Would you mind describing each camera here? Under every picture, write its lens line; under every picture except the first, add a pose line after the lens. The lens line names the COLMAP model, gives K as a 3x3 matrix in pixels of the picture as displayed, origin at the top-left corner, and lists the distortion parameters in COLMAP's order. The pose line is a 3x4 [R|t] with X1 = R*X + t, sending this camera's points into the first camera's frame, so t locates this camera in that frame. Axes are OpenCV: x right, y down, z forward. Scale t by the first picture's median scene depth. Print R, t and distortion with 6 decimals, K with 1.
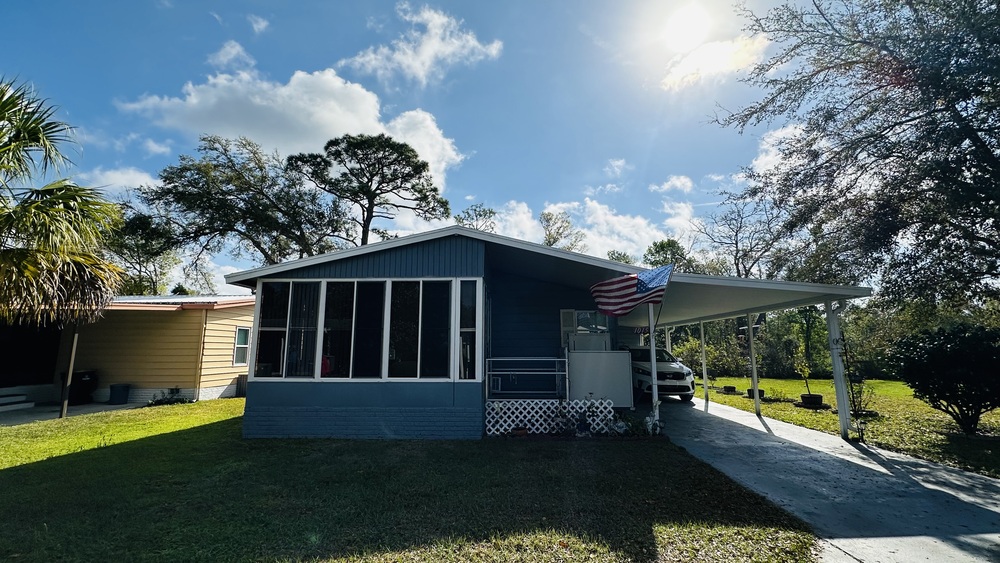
lens RADIAL K [[426.9, 0, 500.0], [0, 426.9, 281.5], [0, 0, 1]] dist [0.000821, -0.000089]
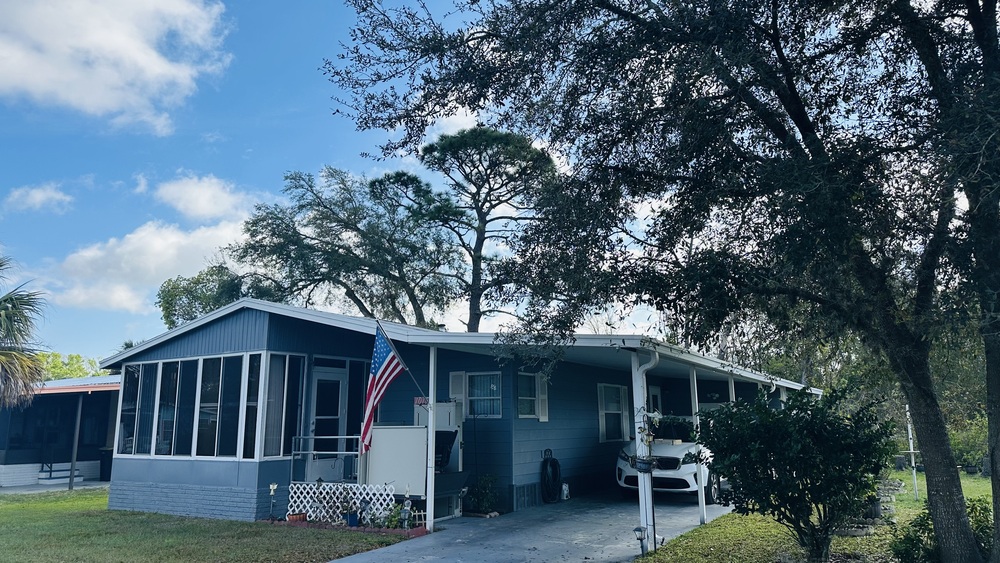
lens RADIAL K [[684.1, 0, 500.0], [0, 684.1, 281.5], [0, 0, 1]] dist [-0.028458, -0.001912]
pose [[0.890543, -0.105432, -0.442512, 1.083945], [0.086604, 0.994274, -0.062607, -0.021013], [0.446579, 0.017431, 0.894574, -0.116940]]
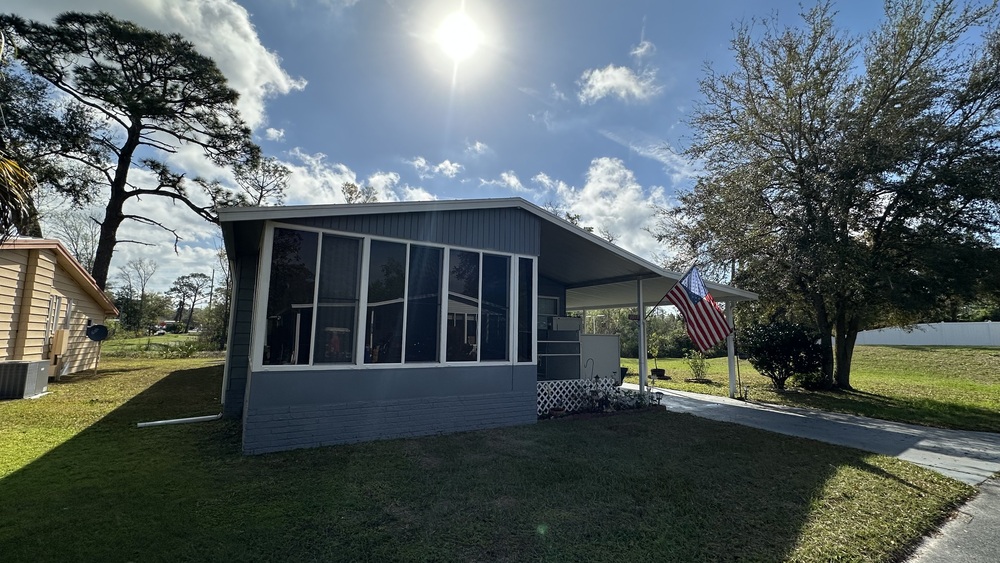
lens RADIAL K [[428.1, 0, 500.0], [0, 428.1, 281.5], [0, 0, 1]] dist [-0.002206, -0.000619]
pose [[0.838913, 0.081532, 0.538125, -0.618708], [-0.102175, 0.994729, 0.008575, 0.045547], [-0.534589, -0.062176, 0.842822, 0.223191]]
